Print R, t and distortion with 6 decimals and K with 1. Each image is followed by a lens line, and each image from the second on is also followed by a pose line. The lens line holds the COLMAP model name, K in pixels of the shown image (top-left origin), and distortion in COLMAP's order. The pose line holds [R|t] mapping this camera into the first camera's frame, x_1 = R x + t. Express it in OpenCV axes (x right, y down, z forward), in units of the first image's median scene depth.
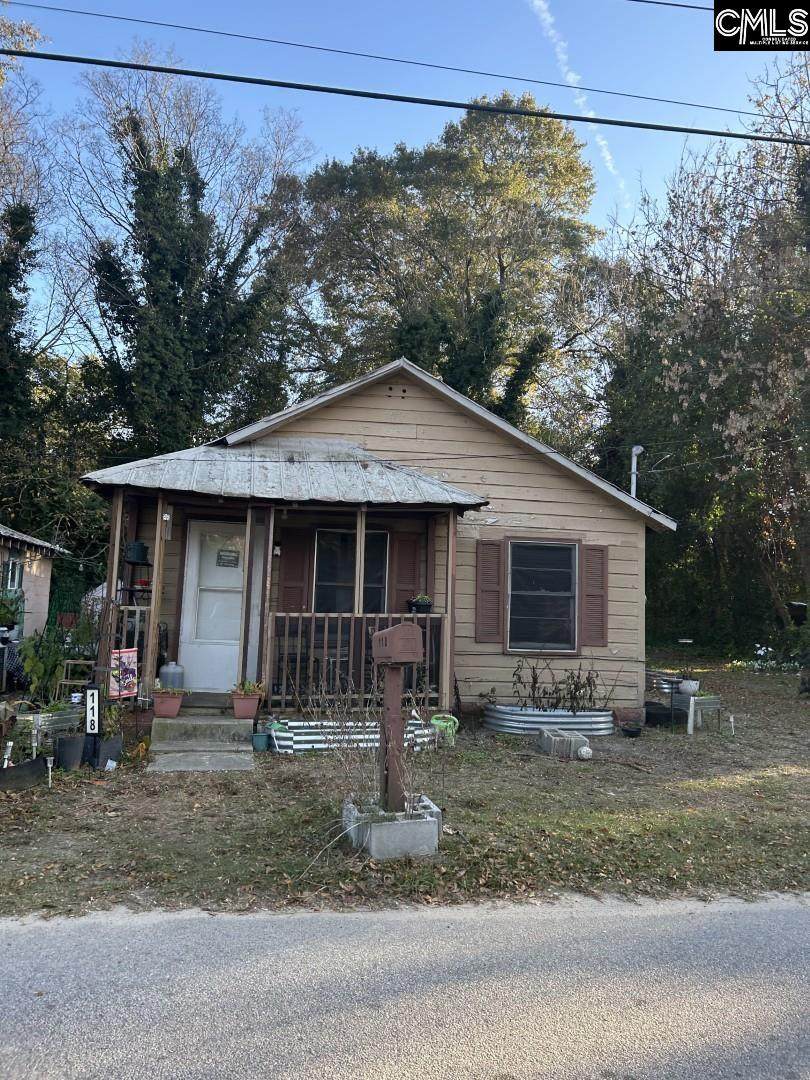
lens RADIAL K [[807.2, 0, 404.1], [0, 807.2, 537.7], [0, 0, 1]] dist [0.048609, -0.054867]
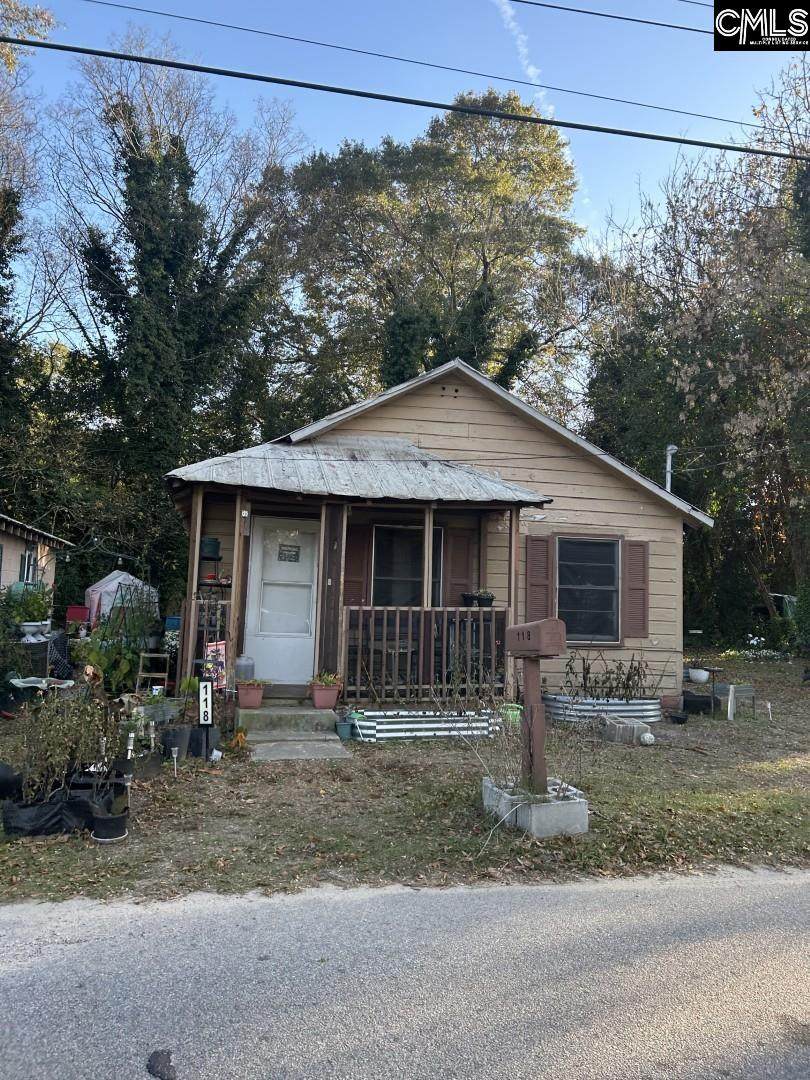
lens RADIAL K [[807.2, 0, 406.3], [0, 807.2, 538.0], [0, 0, 1]] dist [0.048609, -0.054867]
pose [[0.998365, 0.002603, 0.057093, -0.120471], [-0.003269, 0.999928, 0.011559, -0.005709], [-0.057059, -0.011726, 0.998302, -0.026537]]
